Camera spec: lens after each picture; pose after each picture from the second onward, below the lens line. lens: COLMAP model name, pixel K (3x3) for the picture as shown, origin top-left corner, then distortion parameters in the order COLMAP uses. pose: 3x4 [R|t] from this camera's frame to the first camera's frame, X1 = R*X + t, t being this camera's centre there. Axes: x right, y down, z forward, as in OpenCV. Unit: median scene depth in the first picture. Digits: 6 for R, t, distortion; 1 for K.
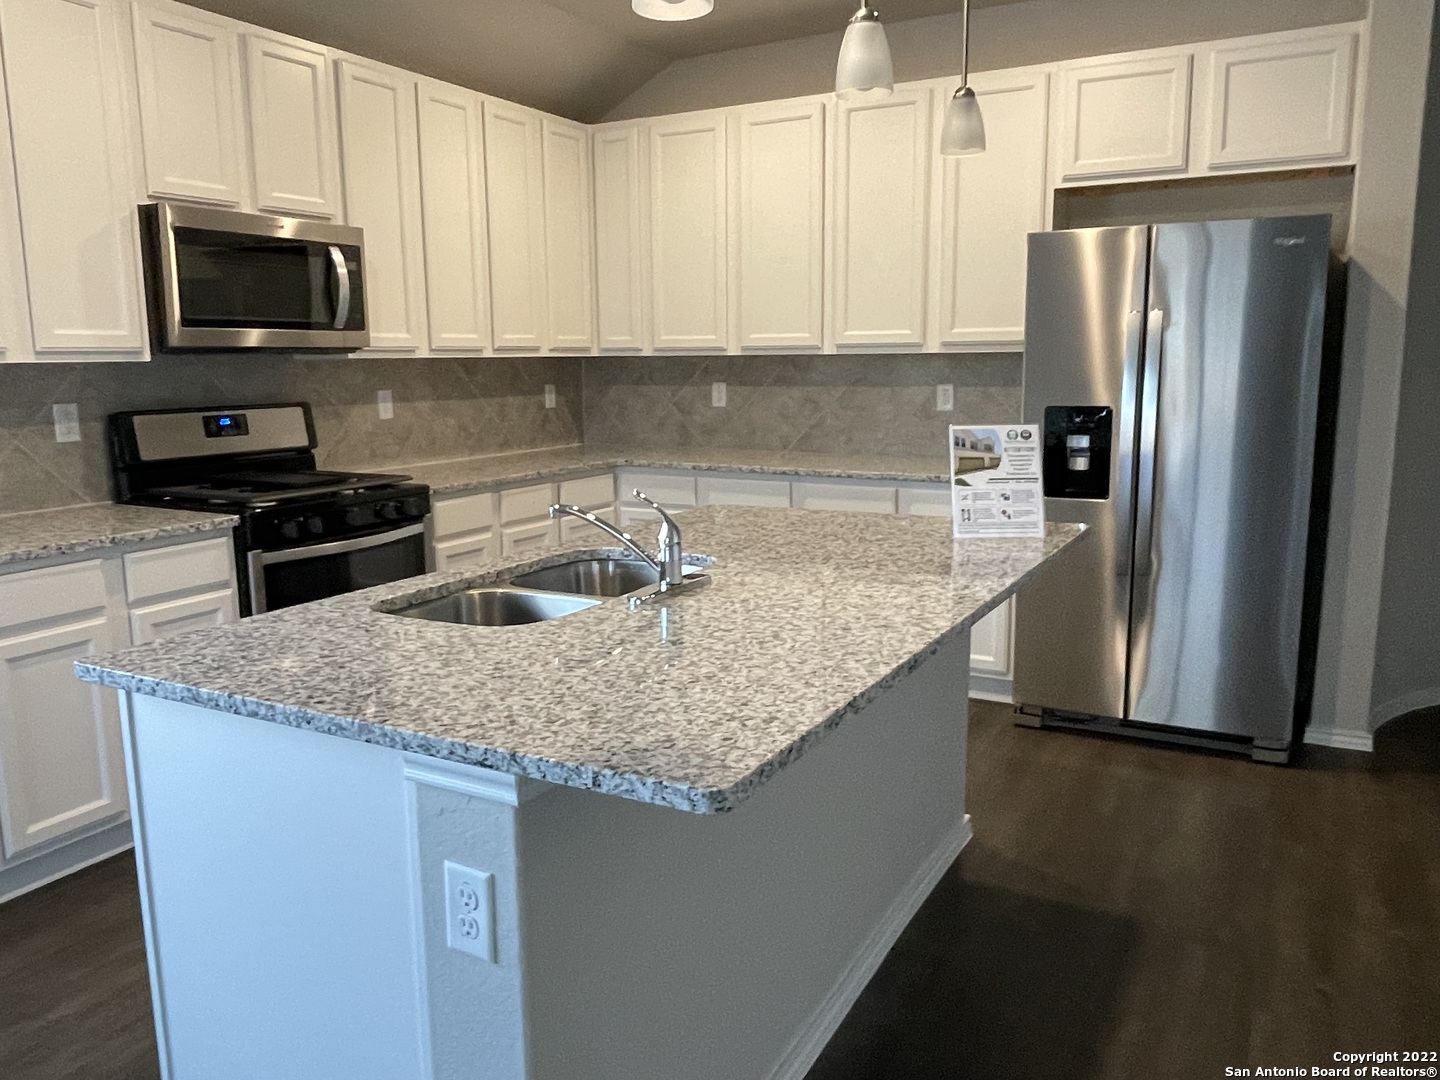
lens RADIAL K [[1055.1, 0, 719.6], [0, 1055.1, 539.0], [0, 0, 1]] dist [-0.002363, 0.003302]
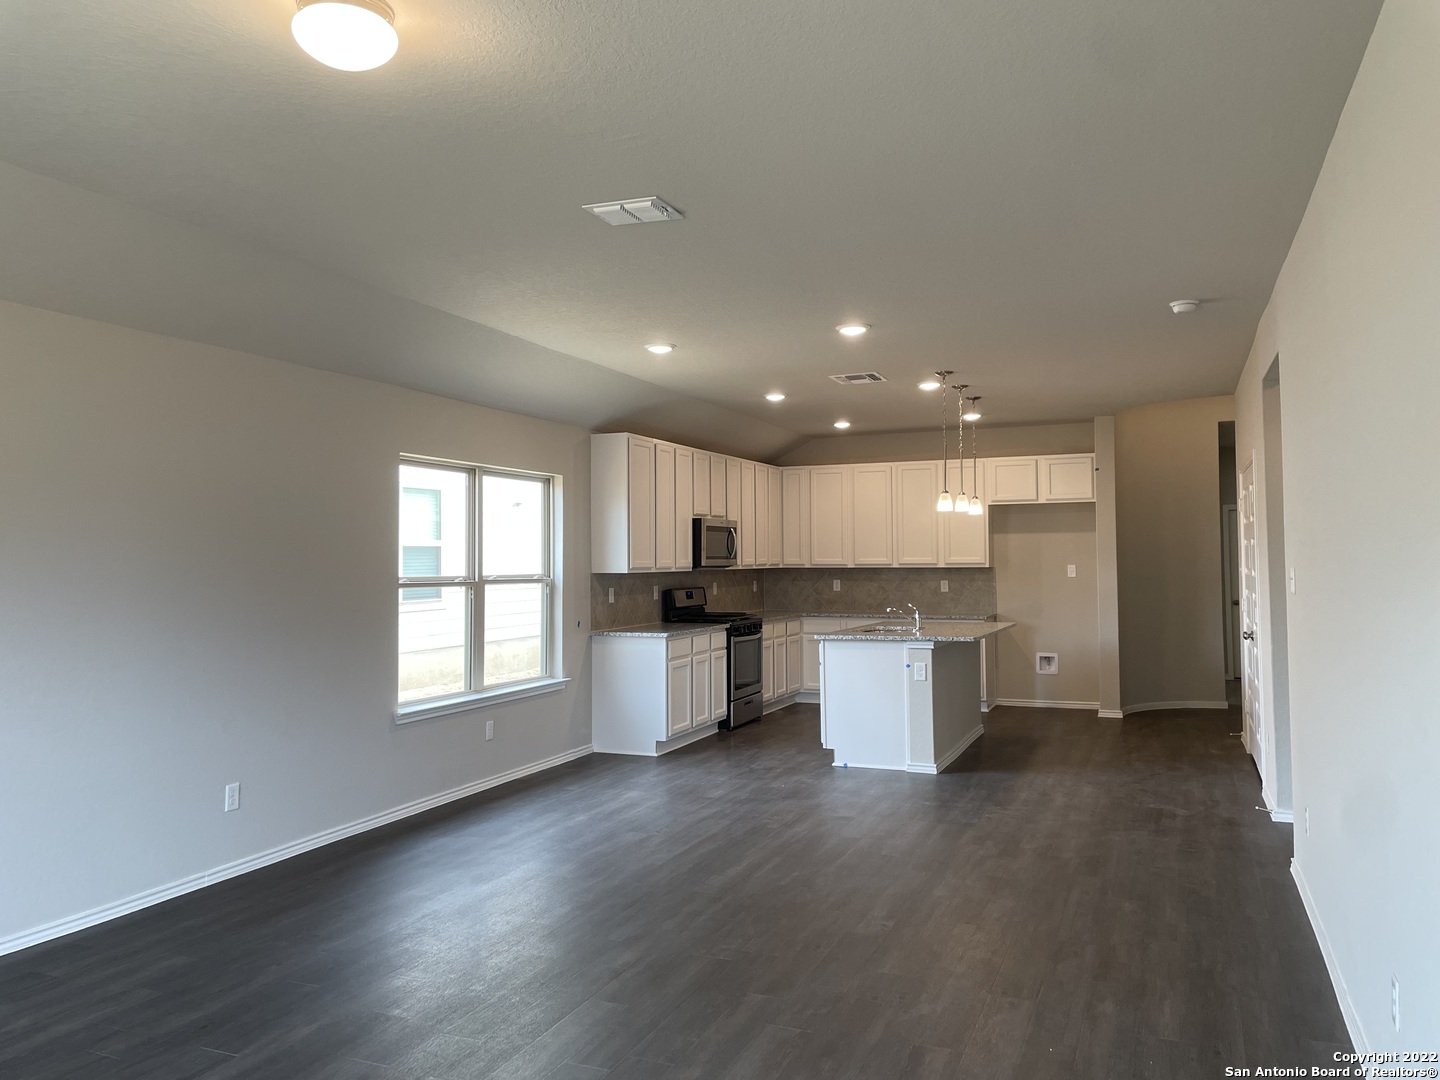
lens RADIAL K [[1093.8, 0, 713.7], [0, 1093.8, 534.0], [0, 0, 1]] dist [0.083043, -0.109706]
pose [[0.993970, 0.005748, 0.109497, -0.662433], [0.015212, 0.981740, -0.189621, 0.243075], [-0.108588, 0.190143, 0.975733, -1.579605]]
